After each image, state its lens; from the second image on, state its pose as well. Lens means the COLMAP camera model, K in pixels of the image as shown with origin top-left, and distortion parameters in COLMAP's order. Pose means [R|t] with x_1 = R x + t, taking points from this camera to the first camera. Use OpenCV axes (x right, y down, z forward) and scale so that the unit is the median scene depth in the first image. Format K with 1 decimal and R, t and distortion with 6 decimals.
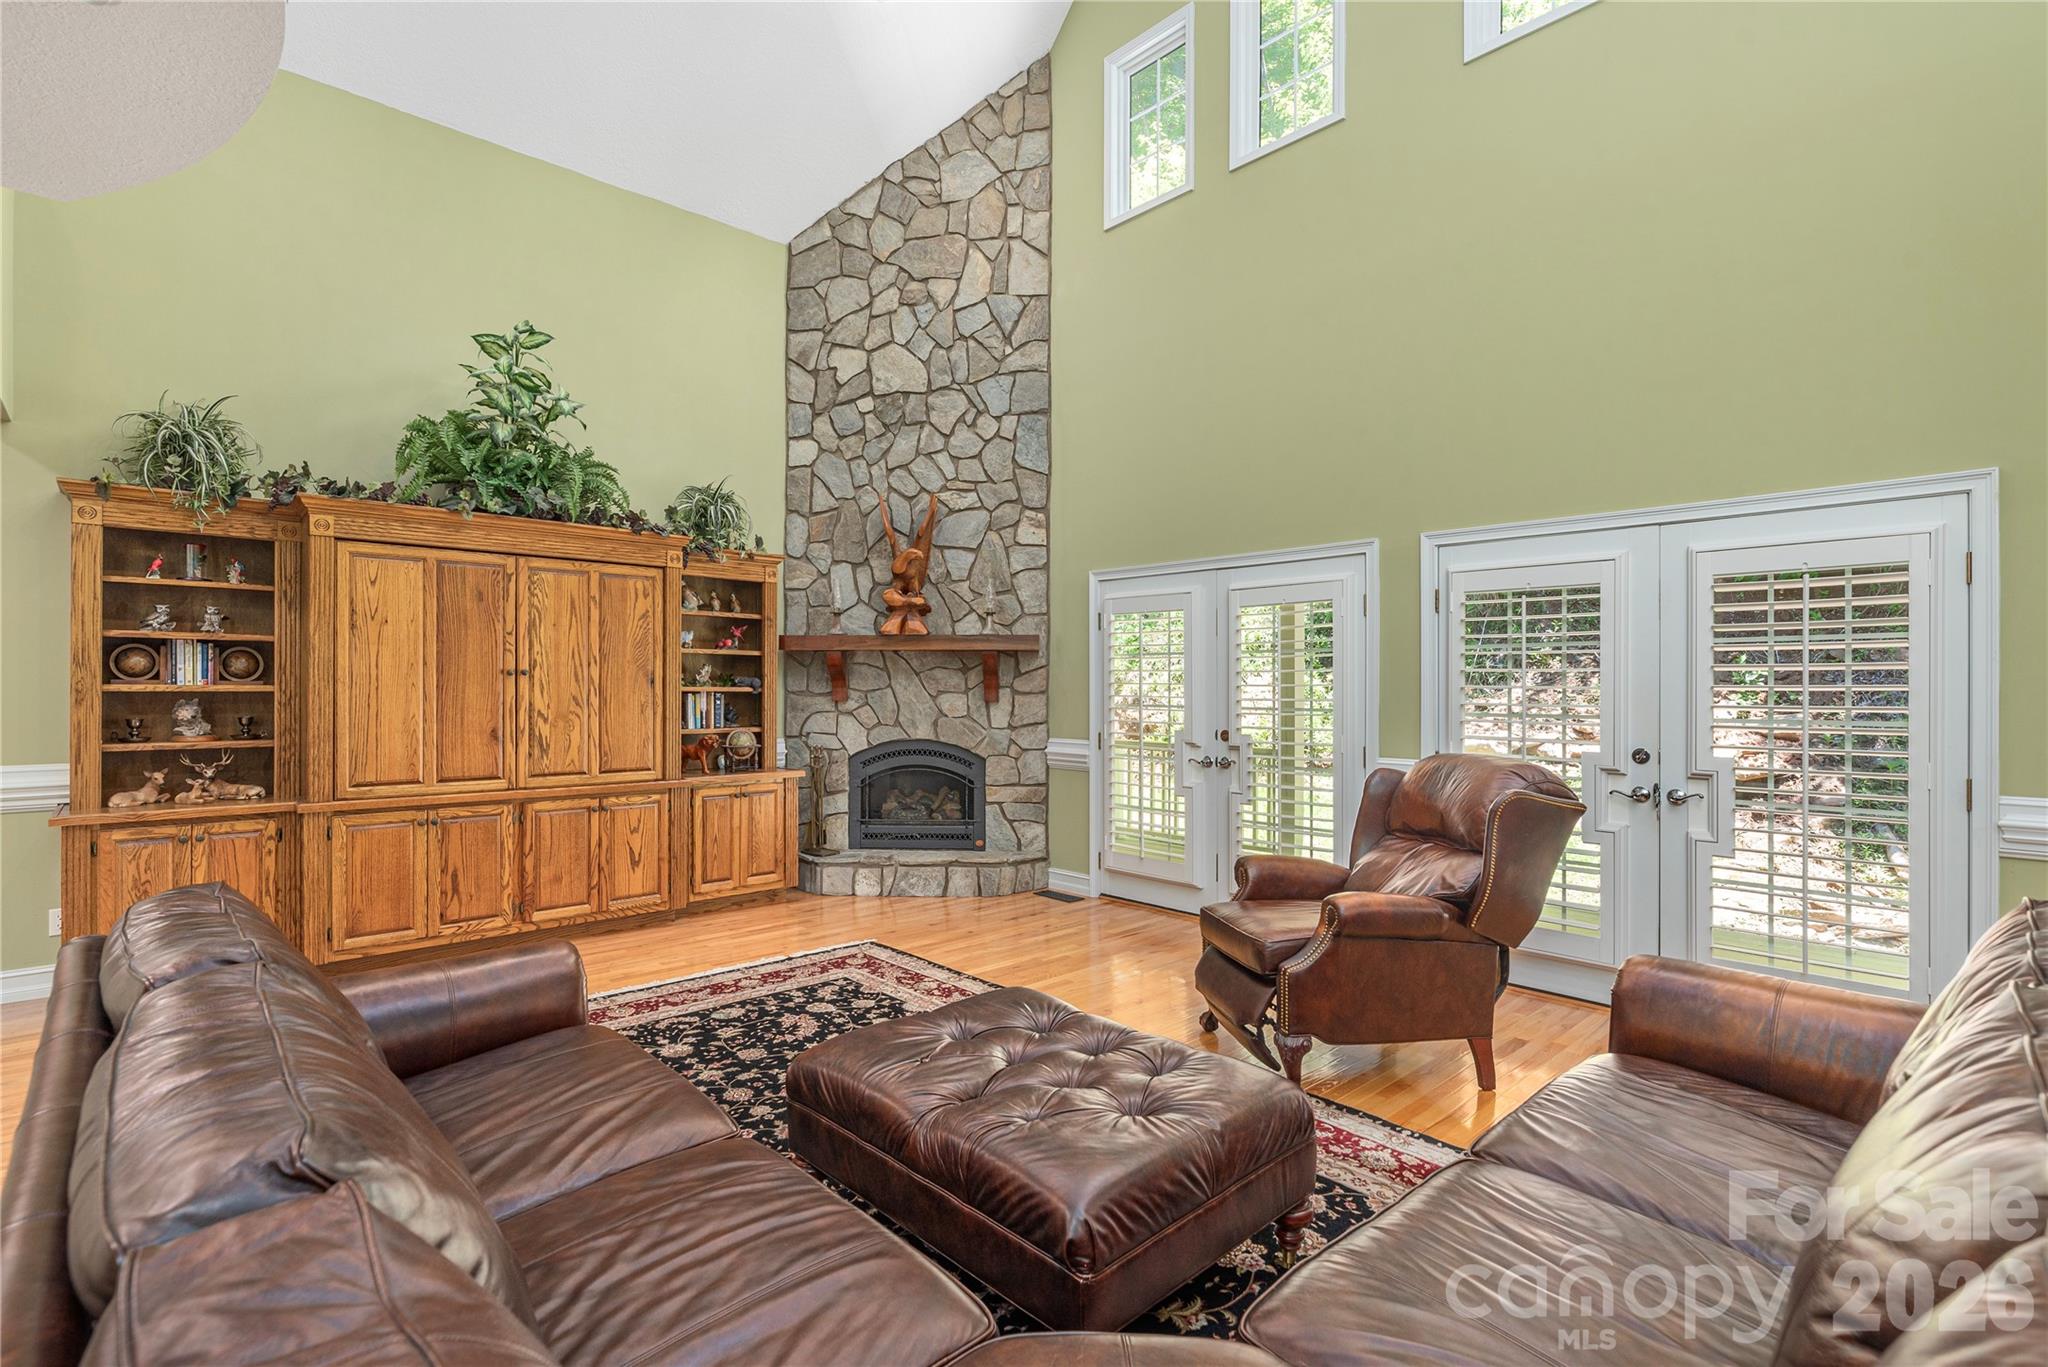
lens RADIAL K [[969.1, 0, 1011.3], [0, 969.1, 665.7], [0, 0, 1]] dist [0.001804, 0.000861]
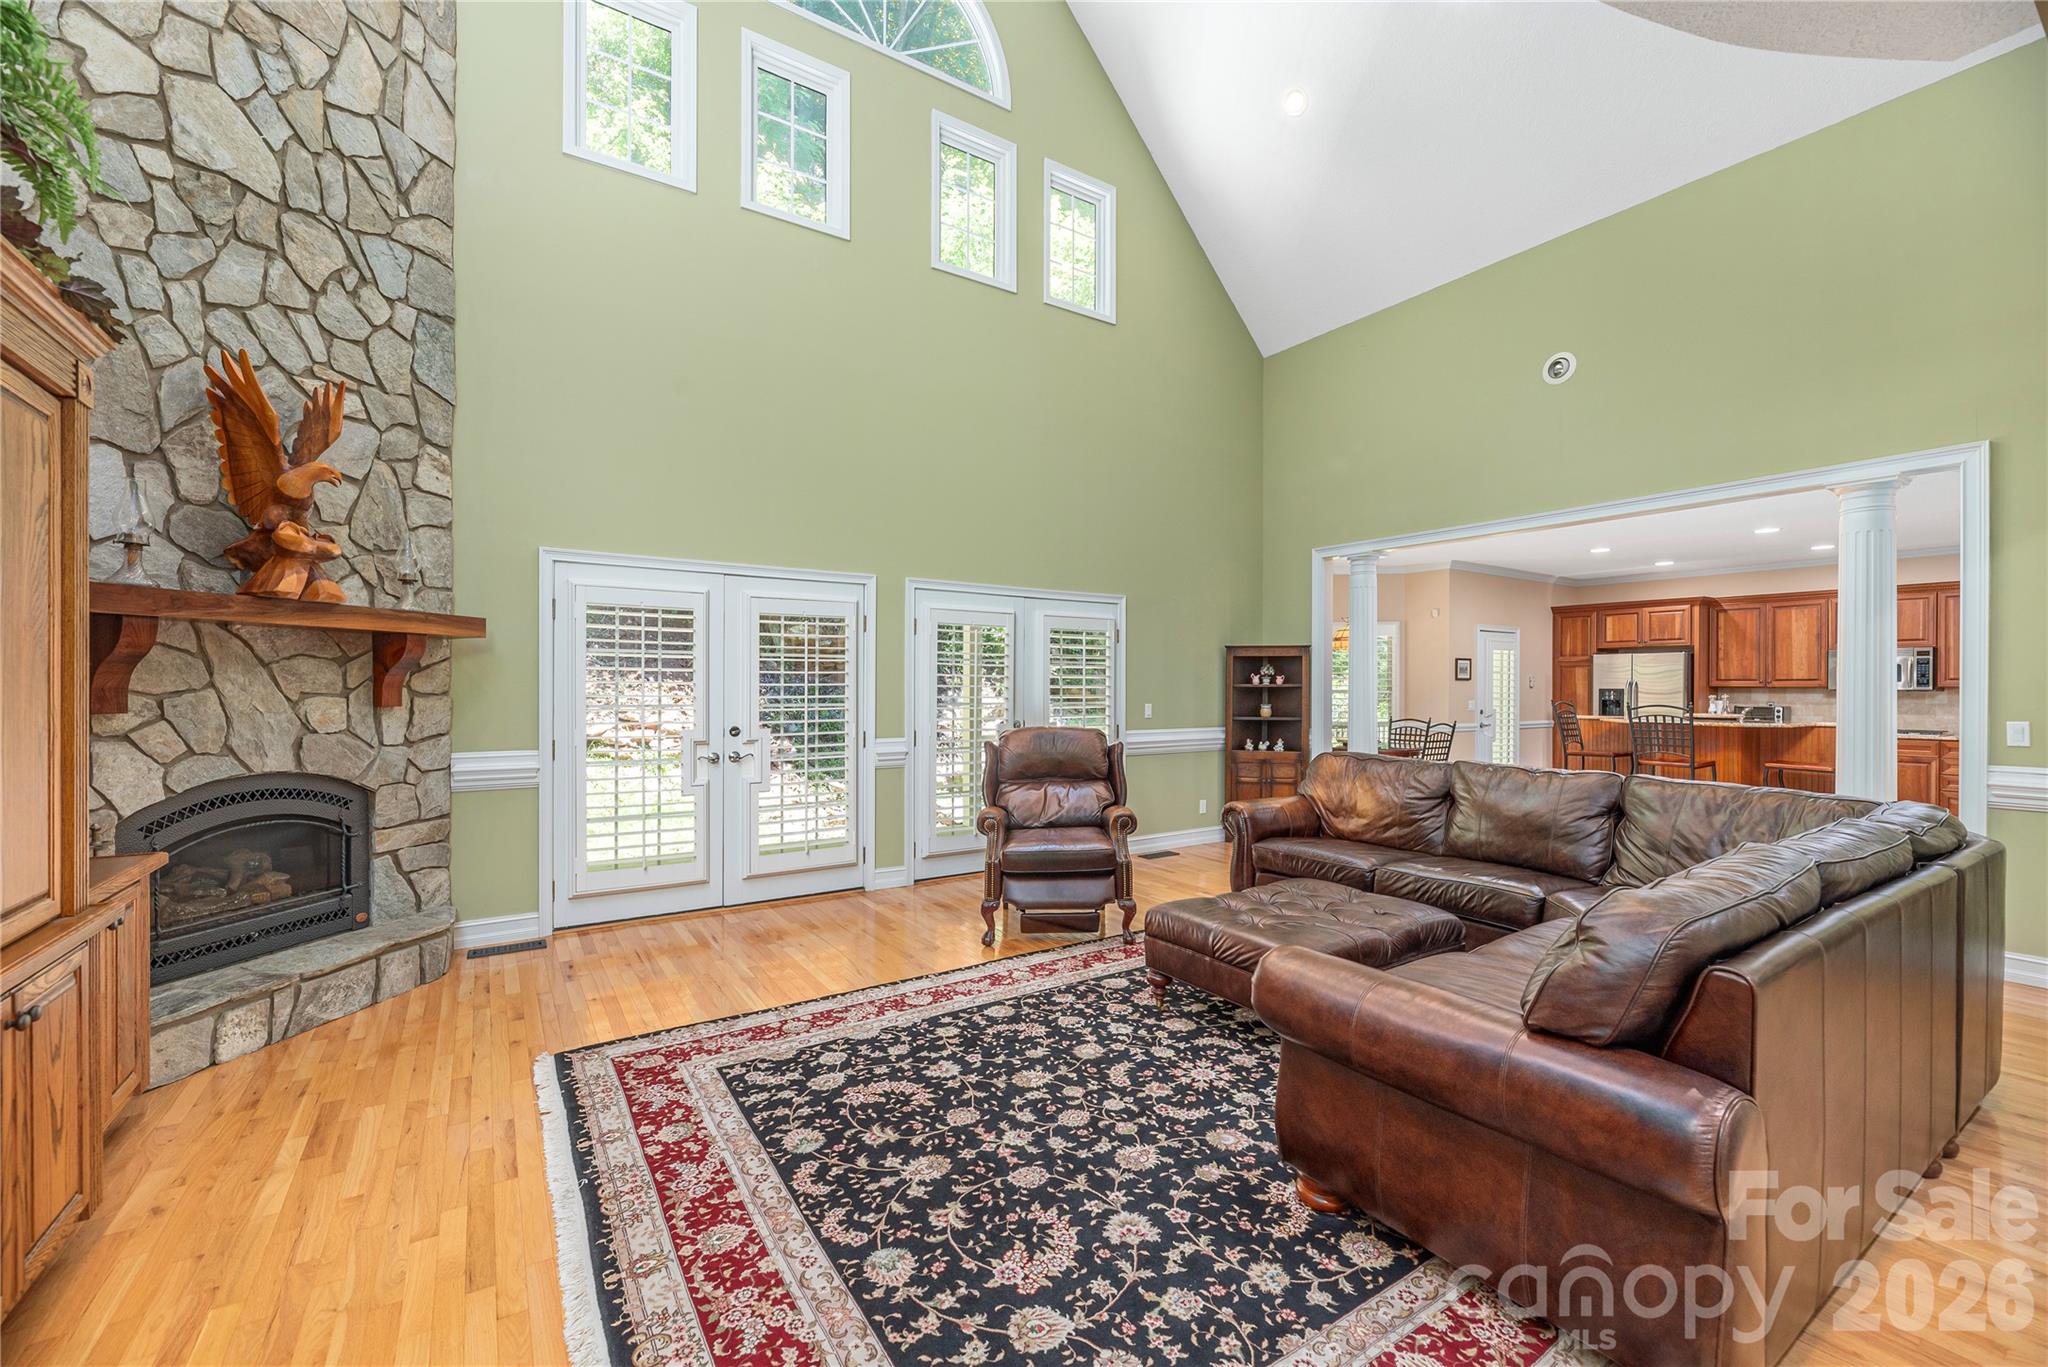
lens RADIAL K [[828.9, 0, 1031.0], [0, 828.9, 676.9], [0, 0, 1]] dist [-0.004952, 0.000775]
pose [[0.153777, 0.010076, 0.988054, -0.533697], [-0.021596, 0.999743, -0.006834, 0.009054], [-0.987870, -0.020287, 0.153955, 0.453633]]
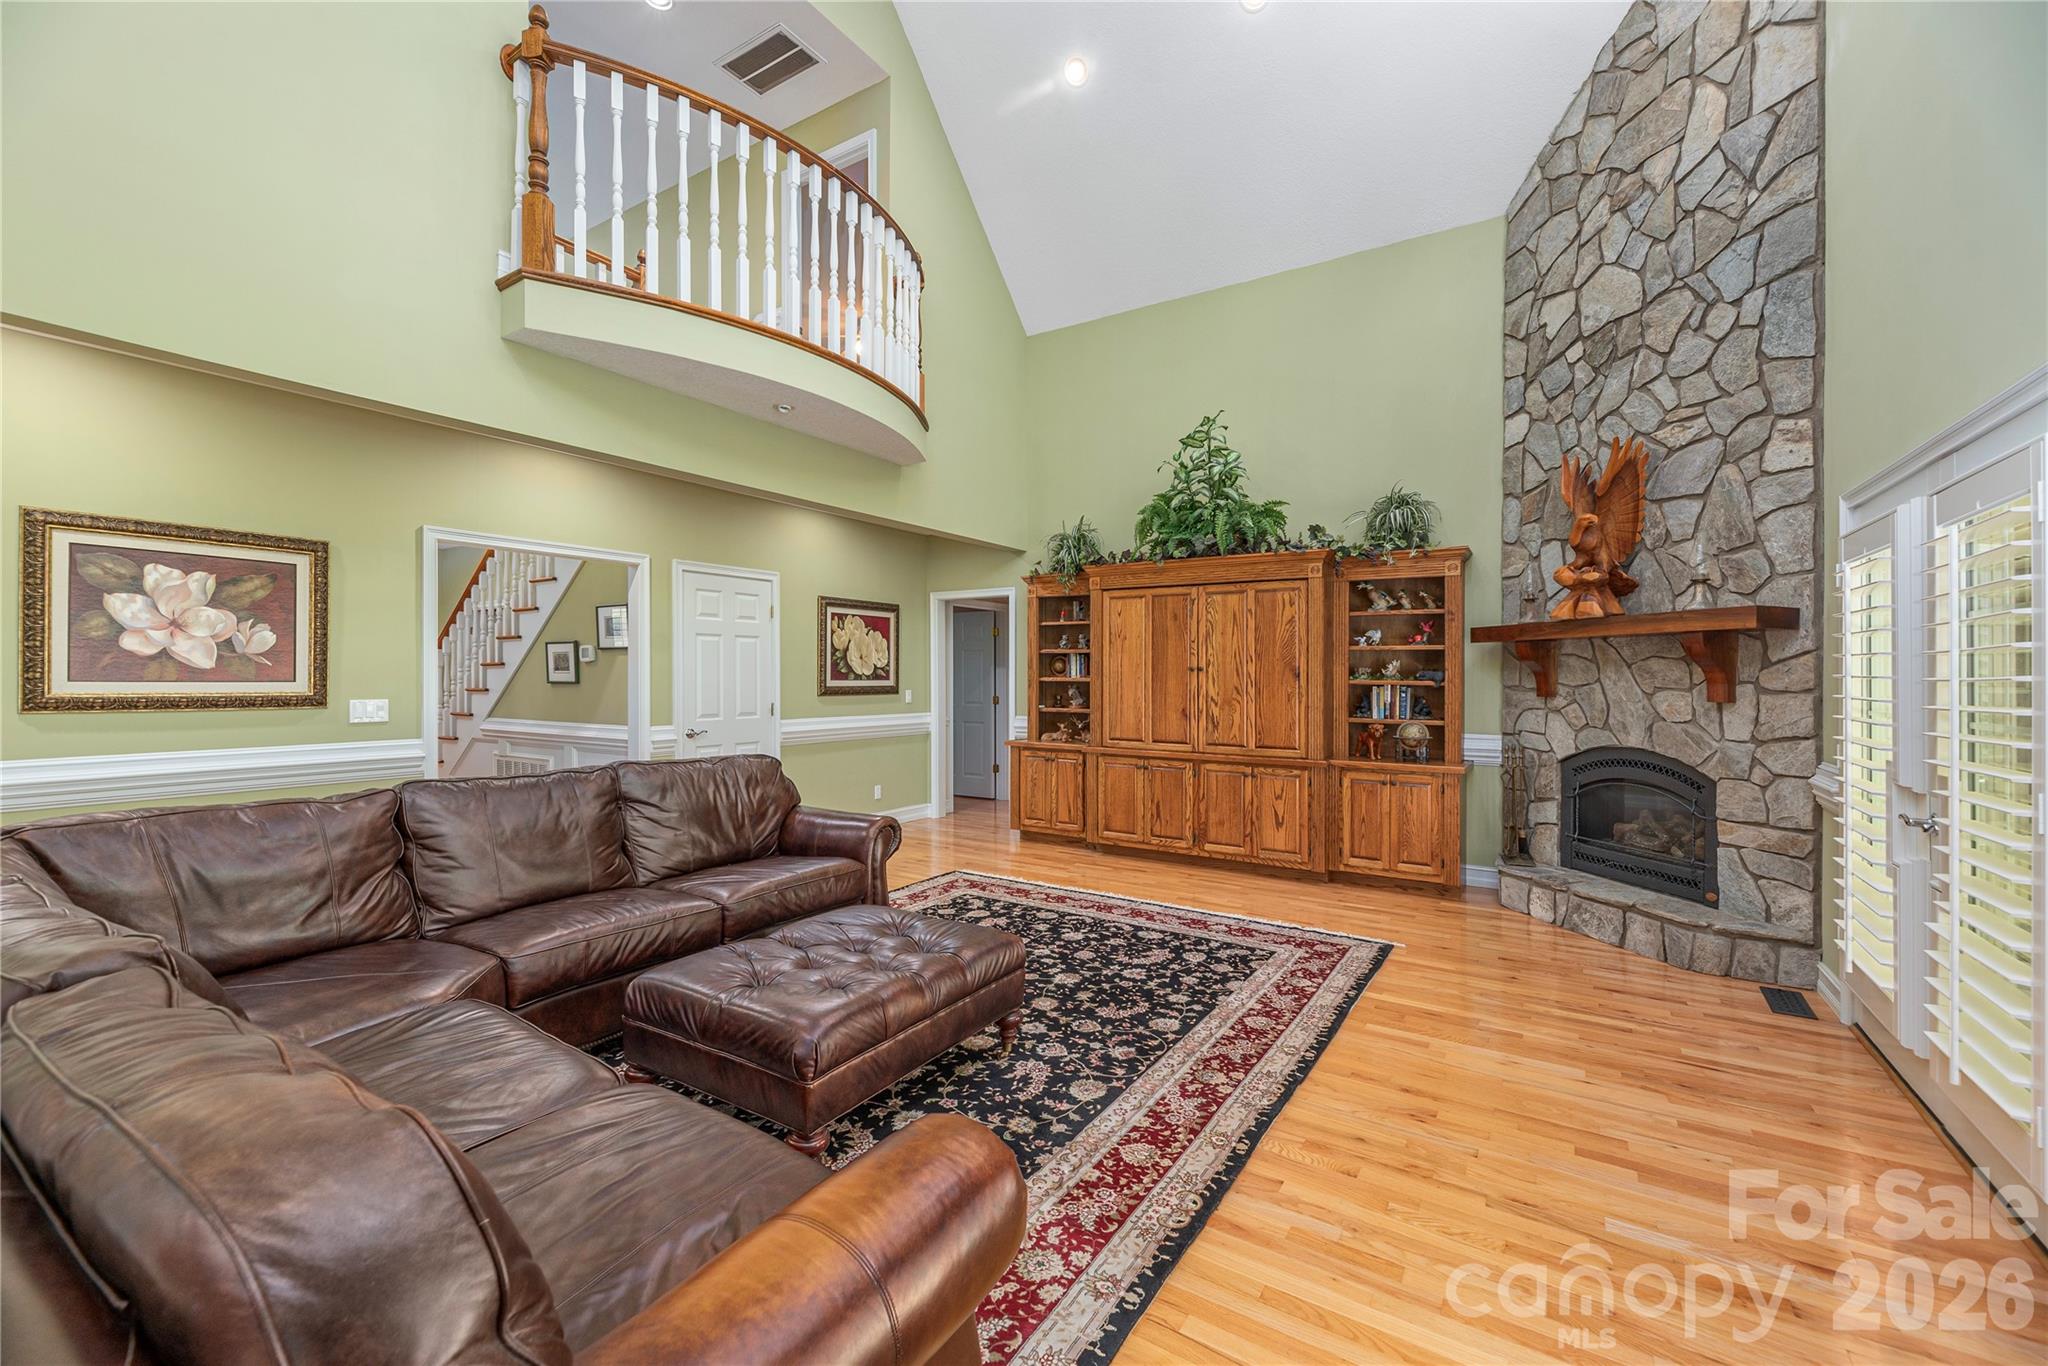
lens RADIAL K [[828.9, 0, 1023.8], [0, 828.9, 668.9], [0, 0, 1]] dist [-0.004952, 0.000775]
pose [[0.248752, -0.010644, -0.968509, 0.442151], [0.015132, 0.999860, -0.007103, 0.008474], [0.968449, -0.012888, 0.248879, 0.348565]]
